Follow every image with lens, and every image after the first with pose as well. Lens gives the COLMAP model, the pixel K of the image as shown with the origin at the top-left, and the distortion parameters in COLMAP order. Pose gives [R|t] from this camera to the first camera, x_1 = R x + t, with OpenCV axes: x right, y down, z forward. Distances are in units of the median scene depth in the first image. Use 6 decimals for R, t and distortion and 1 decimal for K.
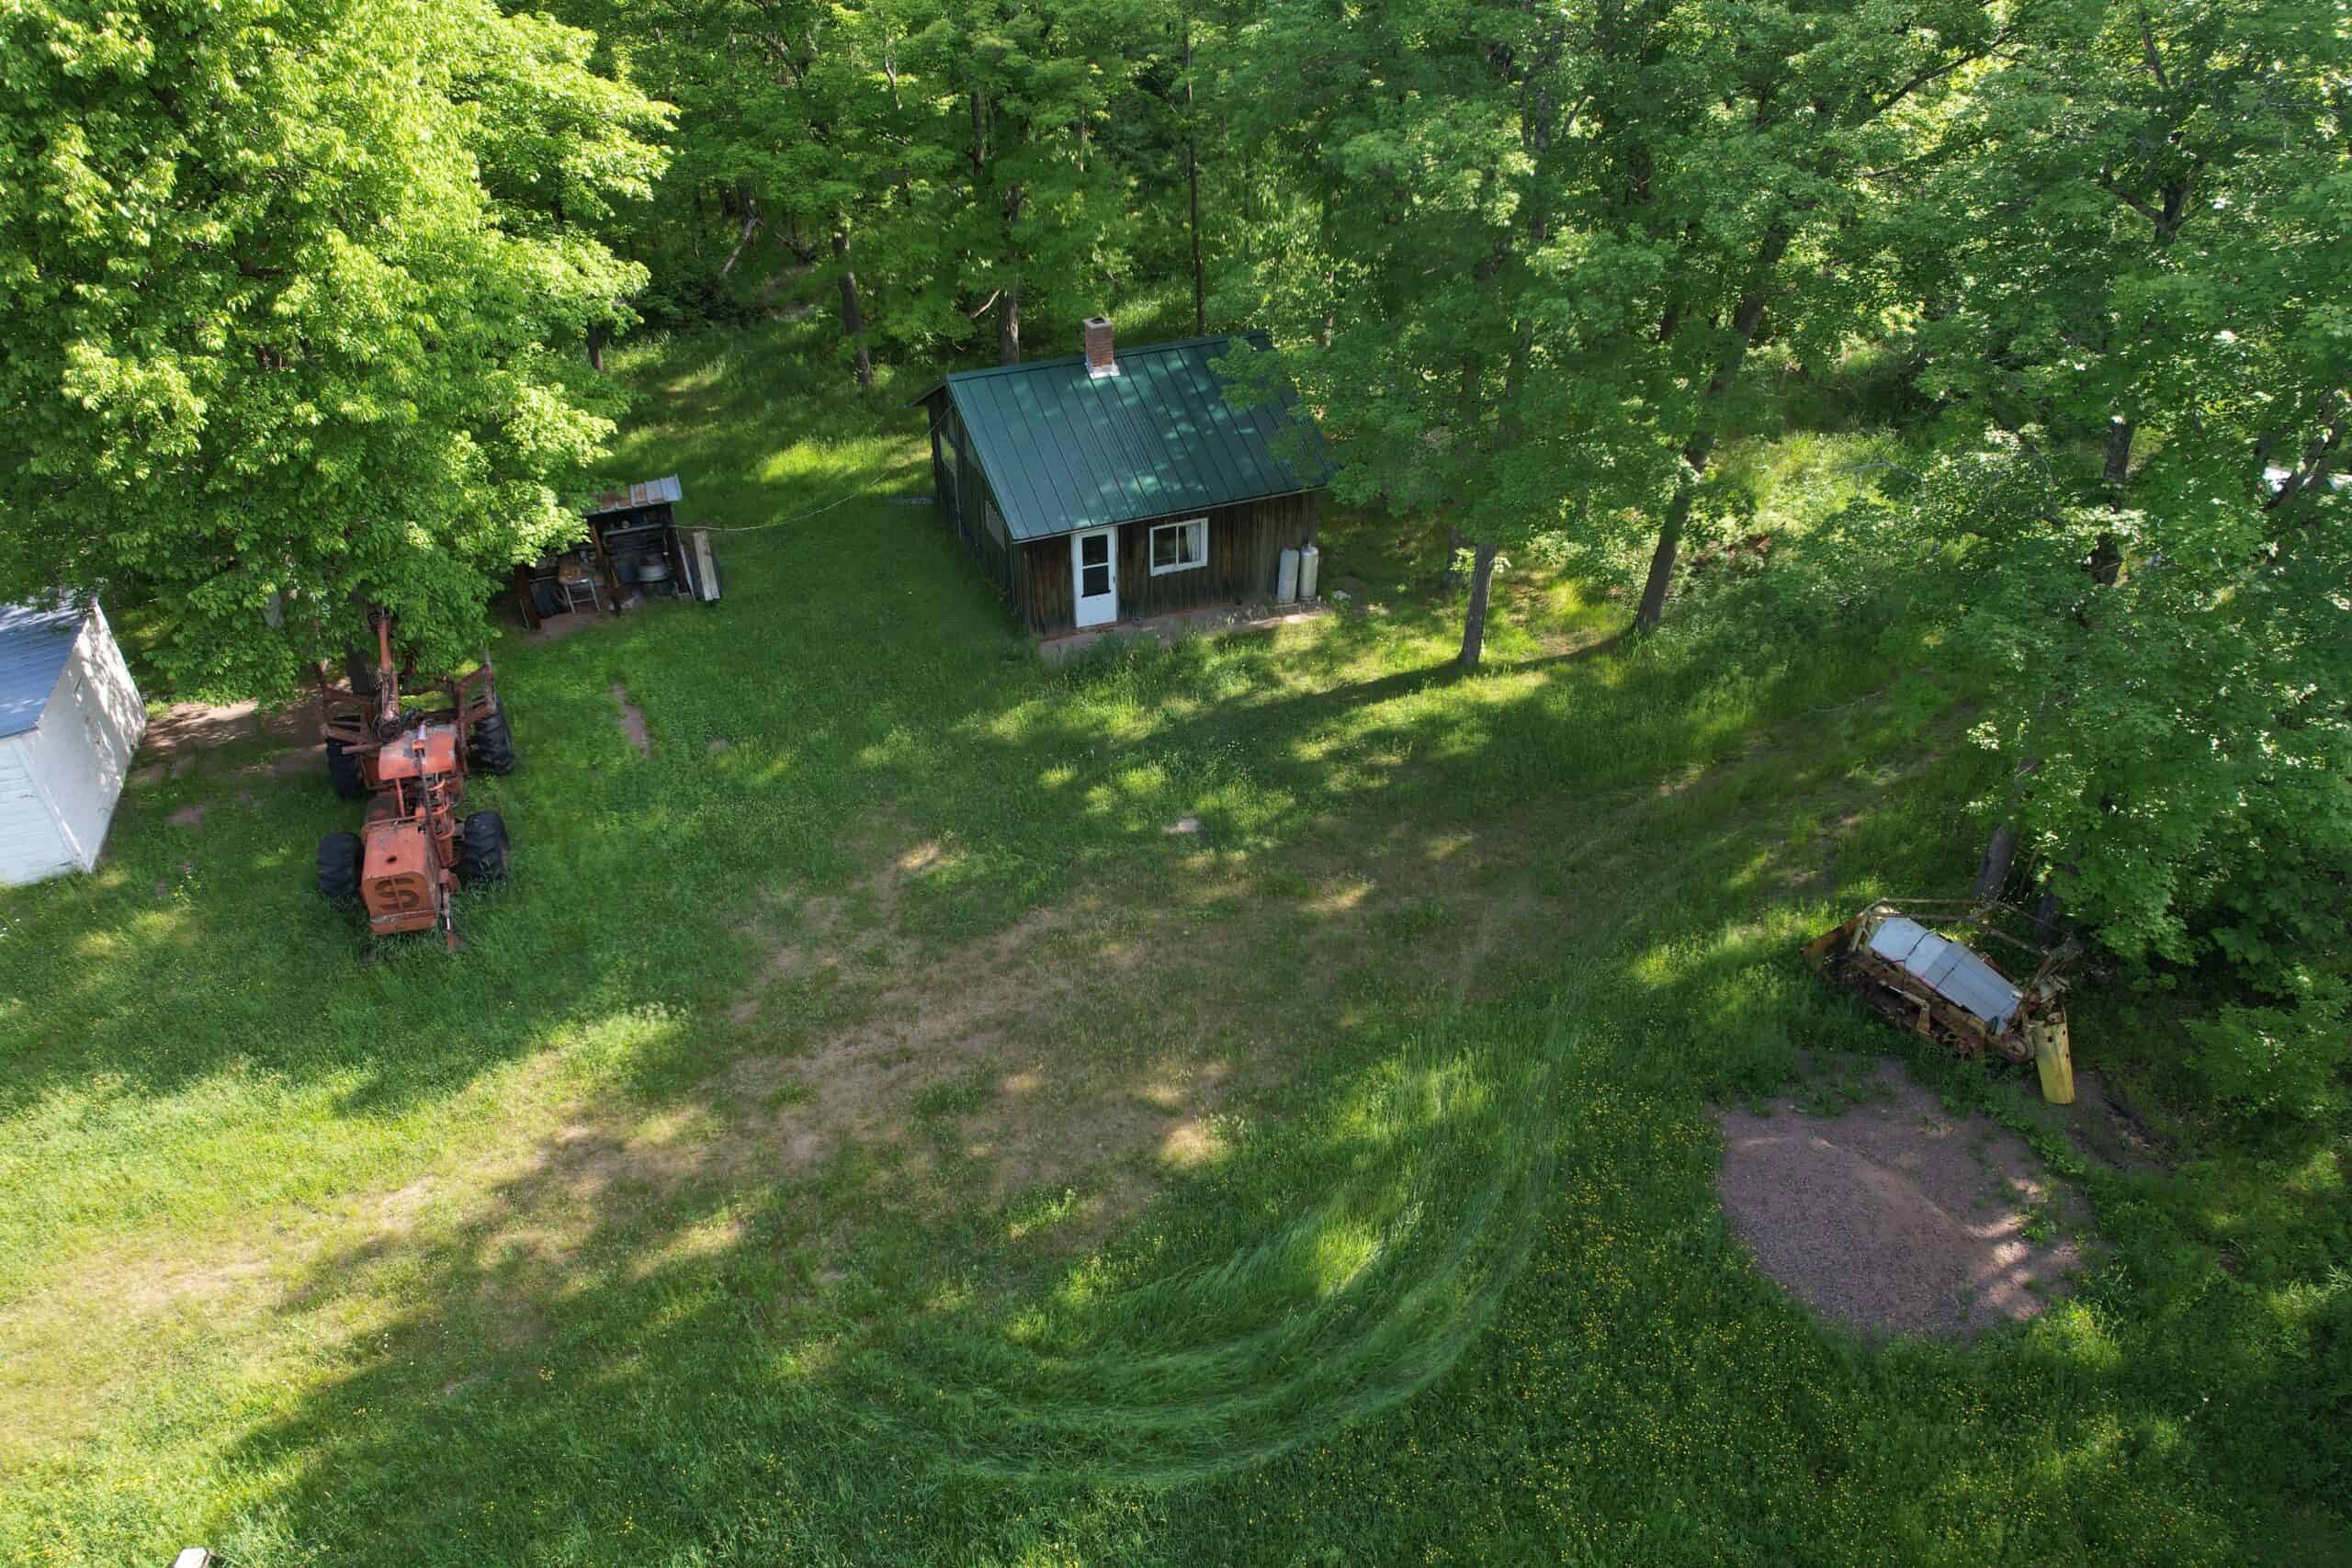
lens RADIAL K [[1516.3, 0, 1167.7], [0, 1516.3, 800.2], [0, 0, 1]] dist [-0.069917, 0.077296]
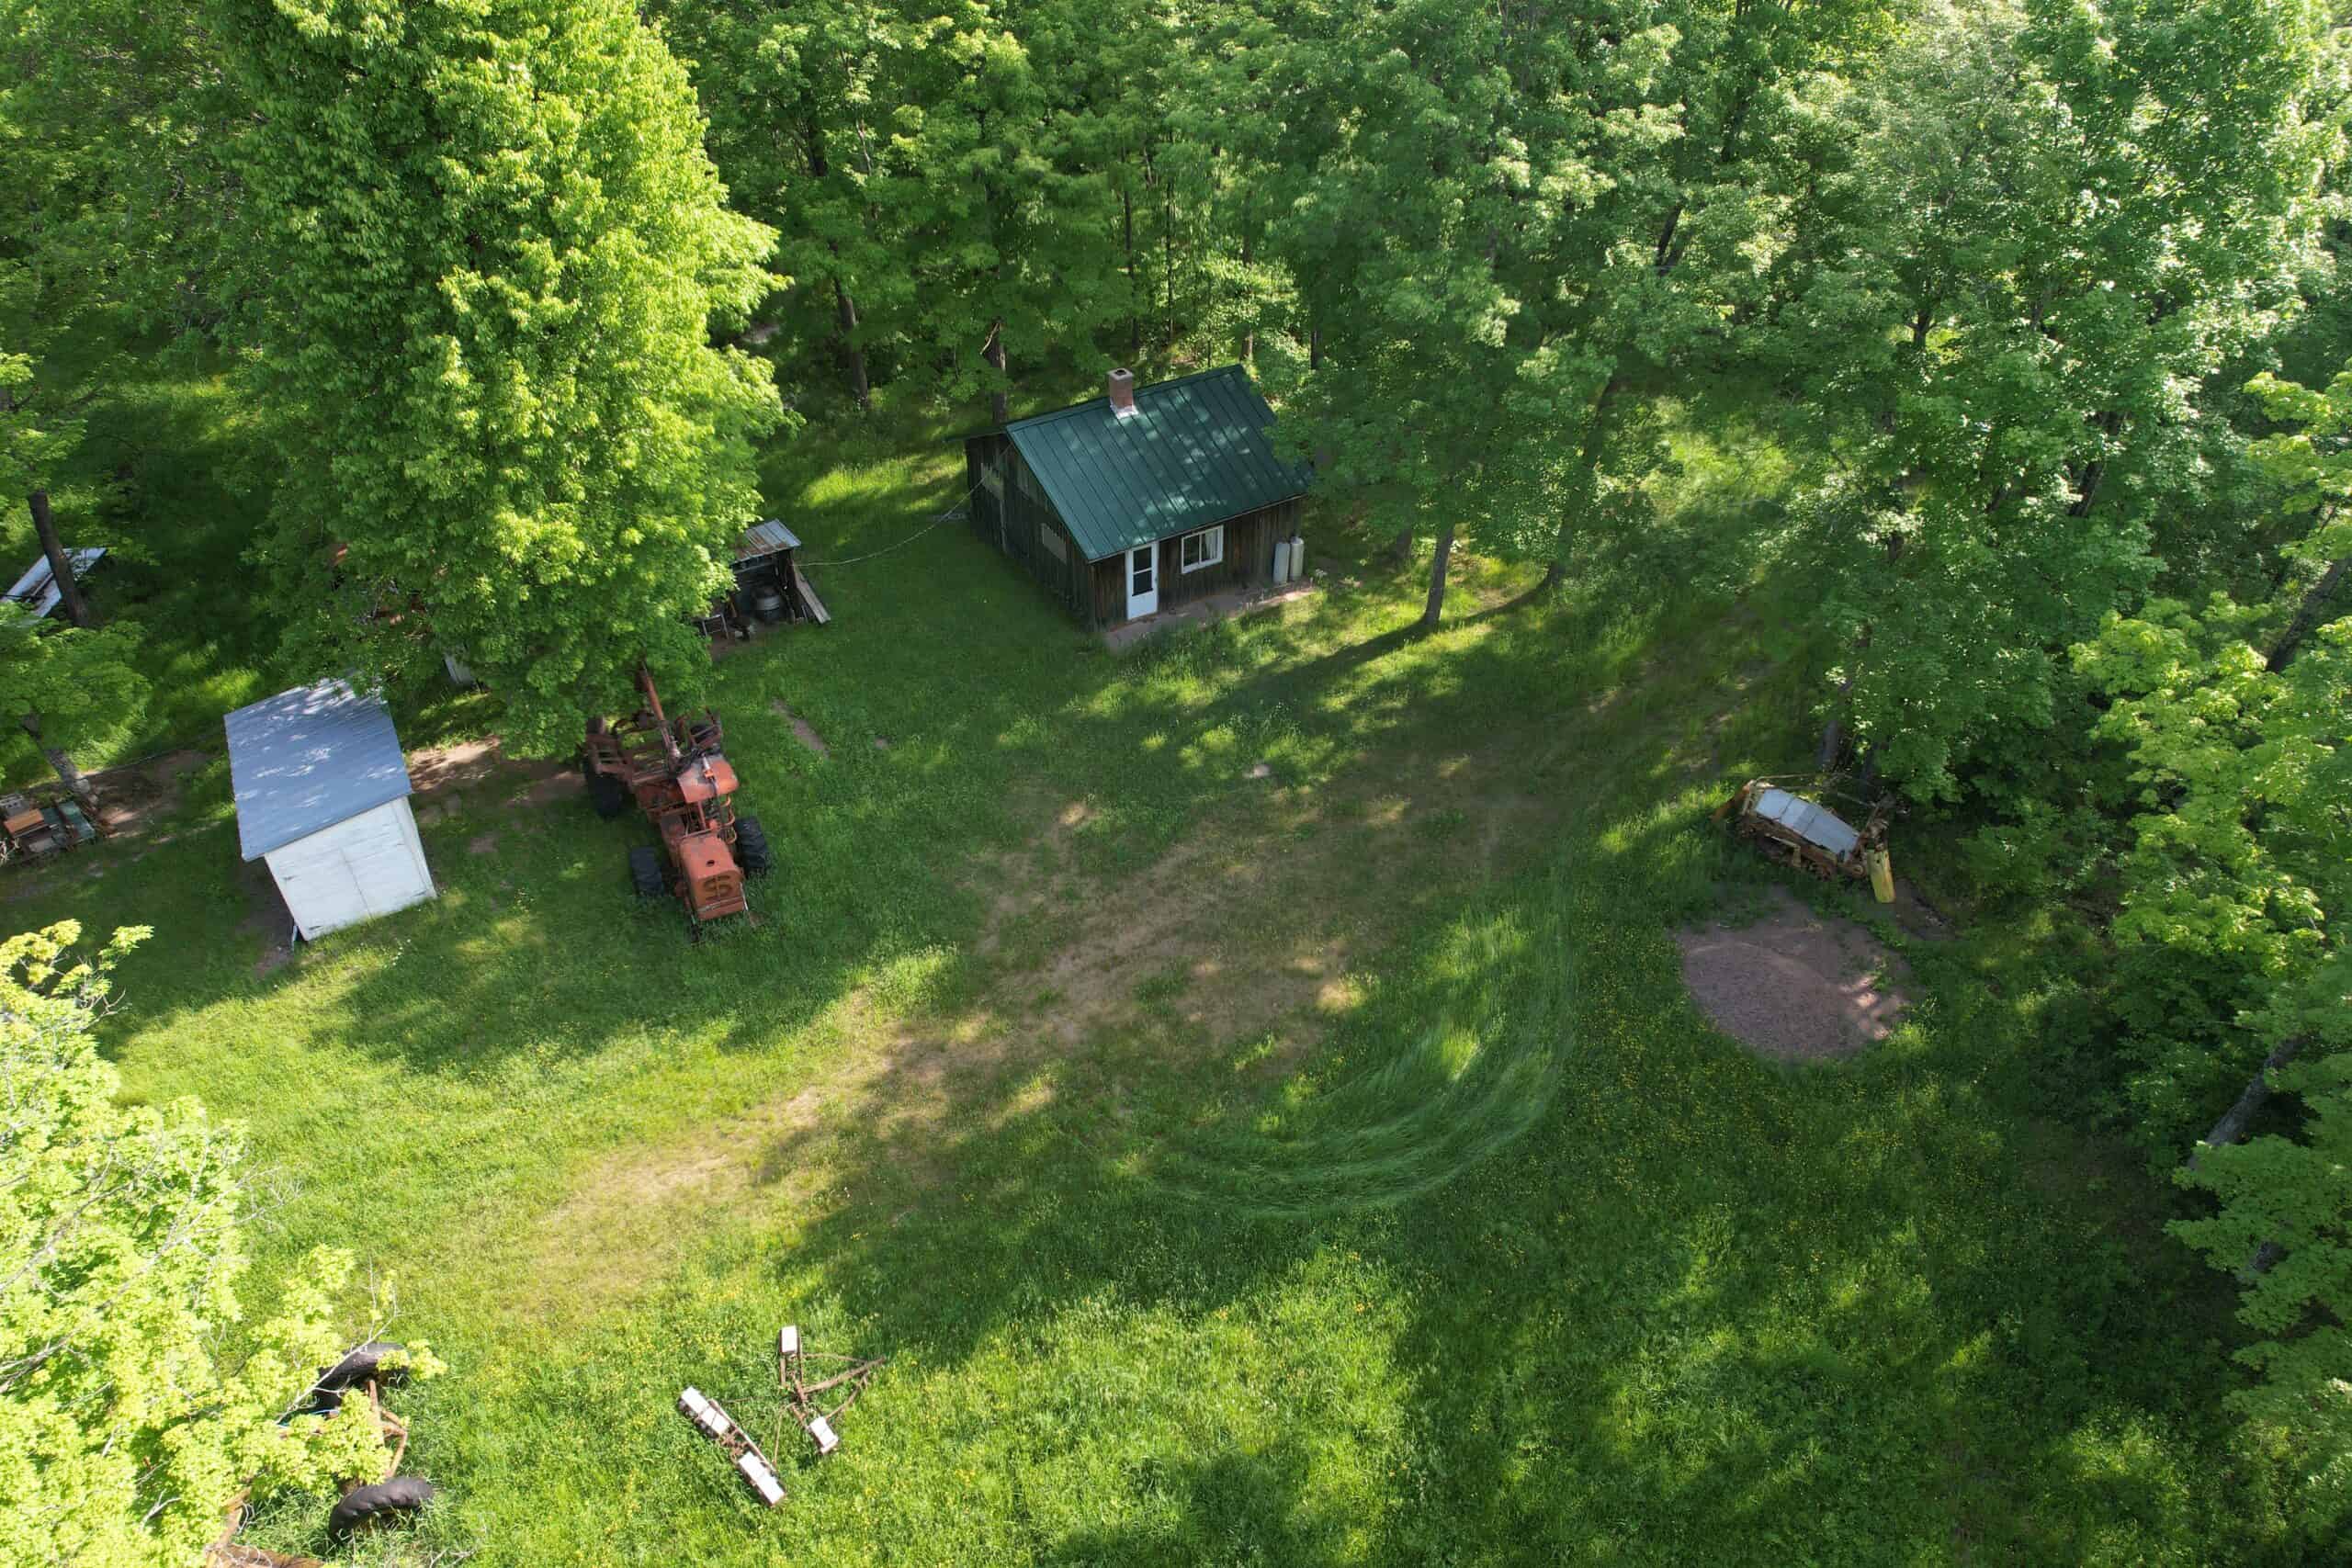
lens RADIAL K [[1516.3, 0, 1167.7], [0, 1516.3, 800.2], [0, 0, 1]] dist [-0.069917, 0.077296]
pose [[0.986457, -0.103386, 0.127336, -0.253681], [0.094414, 0.992734, 0.074602, -0.068162], [-0.134124, -0.061570, 0.989050, -0.332073]]
